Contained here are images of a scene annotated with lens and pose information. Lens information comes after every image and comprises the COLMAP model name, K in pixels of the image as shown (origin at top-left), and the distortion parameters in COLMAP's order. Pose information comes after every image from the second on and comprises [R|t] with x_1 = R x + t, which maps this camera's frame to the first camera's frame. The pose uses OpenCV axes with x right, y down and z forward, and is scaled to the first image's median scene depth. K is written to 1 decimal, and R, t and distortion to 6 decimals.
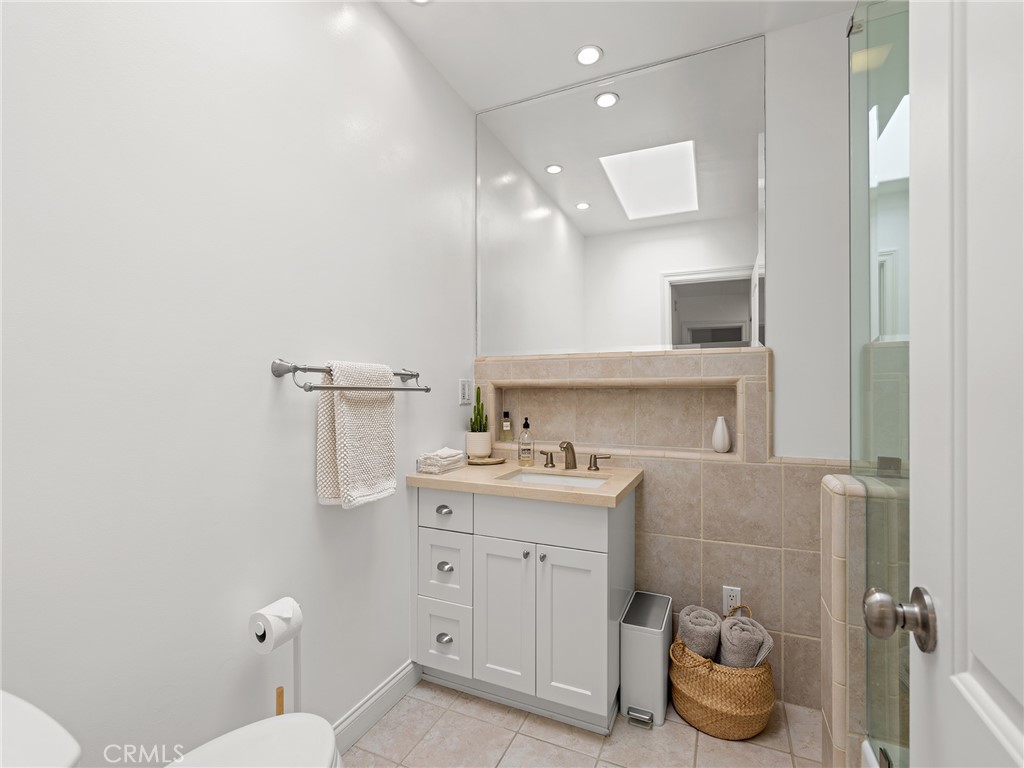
lens RADIAL K [[474.1, 0, 511.2], [0, 474.1, 387.2], [0, 0, 1]] dist [-0.000956, -0.000088]
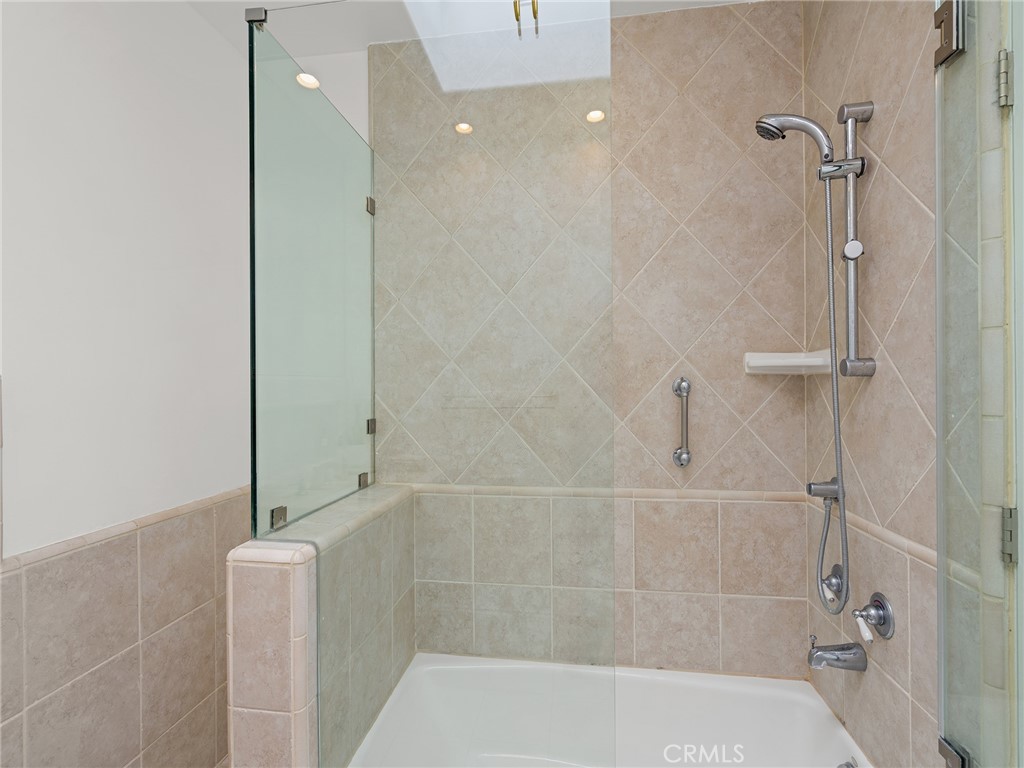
lens RADIAL K [[474.1, 0, 511.3], [0, 474.1, 385.8], [0, 0, 1]] dist [-0.000956, -0.000088]
pose [[-0.274091, 0.002229, 0.961701, -0.168135], [-0.003347, 0.999989, -0.003272, -0.066668], [-0.961698, -0.004115, -0.274081, 0.584707]]
